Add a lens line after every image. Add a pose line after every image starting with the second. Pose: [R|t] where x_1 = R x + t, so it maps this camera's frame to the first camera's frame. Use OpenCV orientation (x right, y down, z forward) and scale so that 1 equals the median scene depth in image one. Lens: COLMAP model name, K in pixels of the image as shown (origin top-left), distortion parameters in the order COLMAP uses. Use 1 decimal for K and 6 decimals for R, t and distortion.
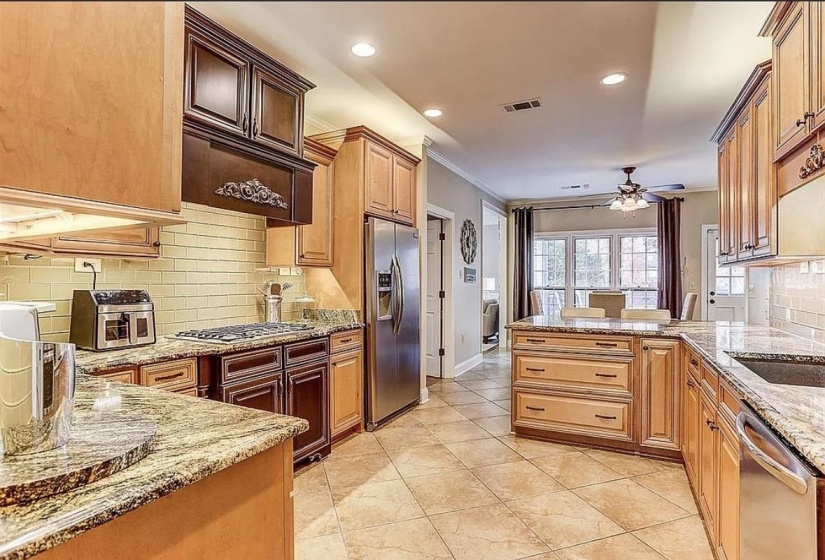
lens RADIAL K [[424.0, 0, 402.6], [0, 424.0, 280.7], [0, 0, 1]] dist [-0.012574, 0.000279]
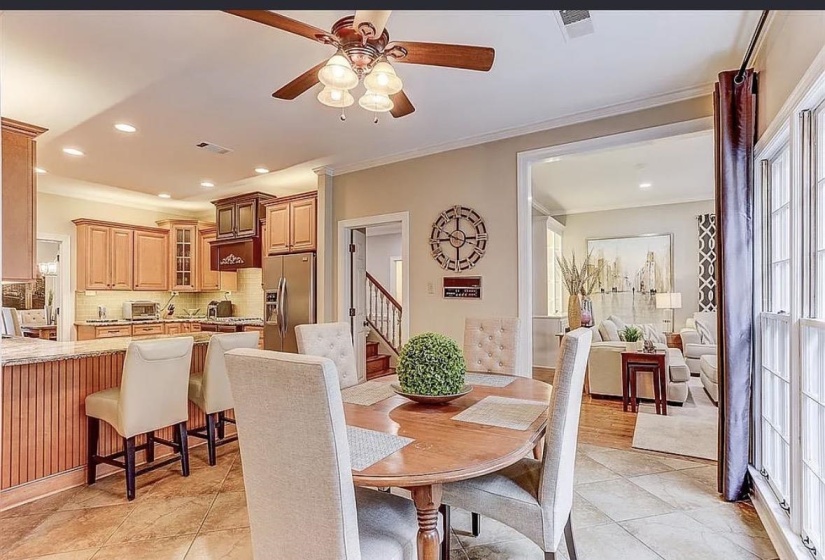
lens RADIAL K [[424.0, 0, 402.6], [0, 424.0, 280.7], [0, 0, 1]] dist [-0.012574, 0.000279]
pose [[-0.147486, -0.049996, -0.987800, 1.300095], [-0.004705, 0.998746, -0.049847, 0.012894], [0.989053, -0.002704, -0.147536, 1.628071]]
